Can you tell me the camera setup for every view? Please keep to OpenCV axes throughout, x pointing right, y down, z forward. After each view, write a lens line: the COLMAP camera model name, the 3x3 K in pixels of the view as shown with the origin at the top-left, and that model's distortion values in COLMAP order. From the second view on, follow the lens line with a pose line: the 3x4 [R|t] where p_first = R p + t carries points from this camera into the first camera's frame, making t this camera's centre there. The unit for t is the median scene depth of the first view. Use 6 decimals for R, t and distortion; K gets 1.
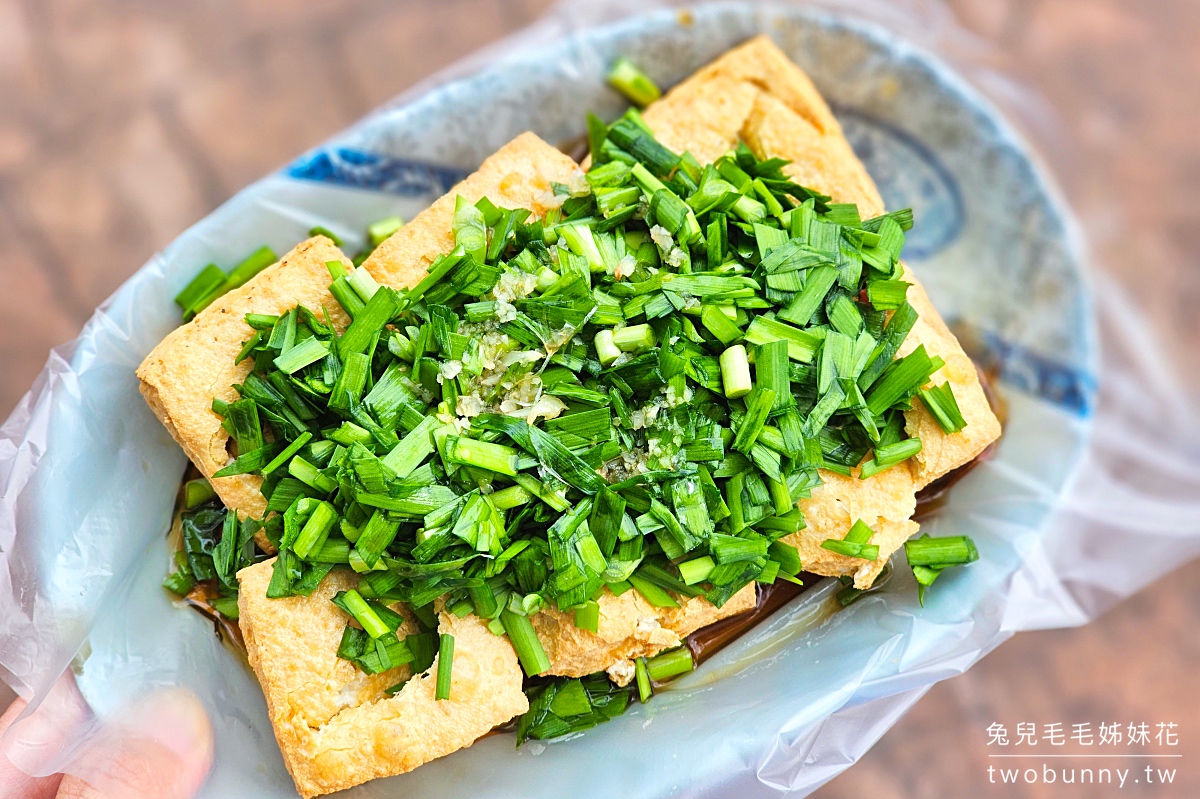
lens RADIAL K [[2411.4, 0, 596.9], [0, 2411.4, 397.7], [0, 0, 1]] dist [0.105087, 0.000000]
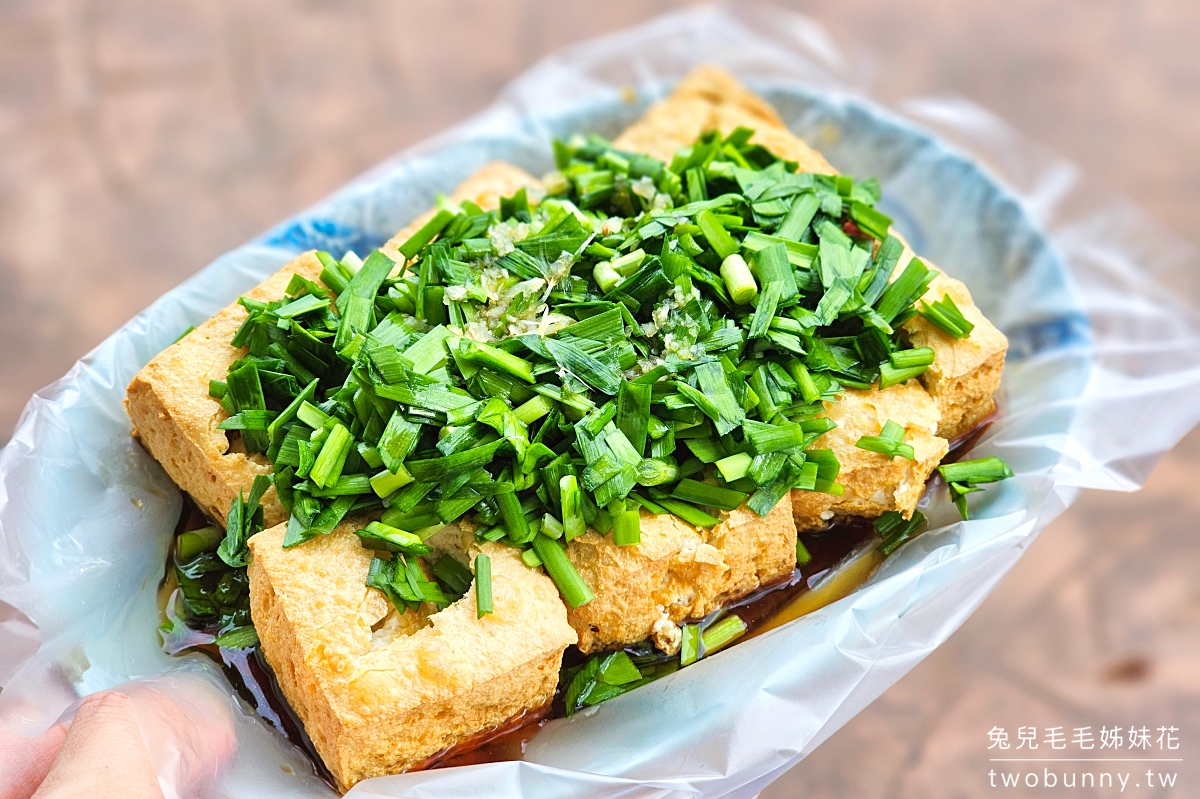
lens RADIAL K [[2411.4, 0, 603.4], [0, 2411.4, 399.5], [0, 0, 1]] dist [0.105087, 0.000000]
pose [[0.988323, -0.104252, 0.111123, -0.112968], [0.145946, 0.857238, -0.493805, 0.512980], [-0.043779, 0.504257, 0.862443, 0.166530]]
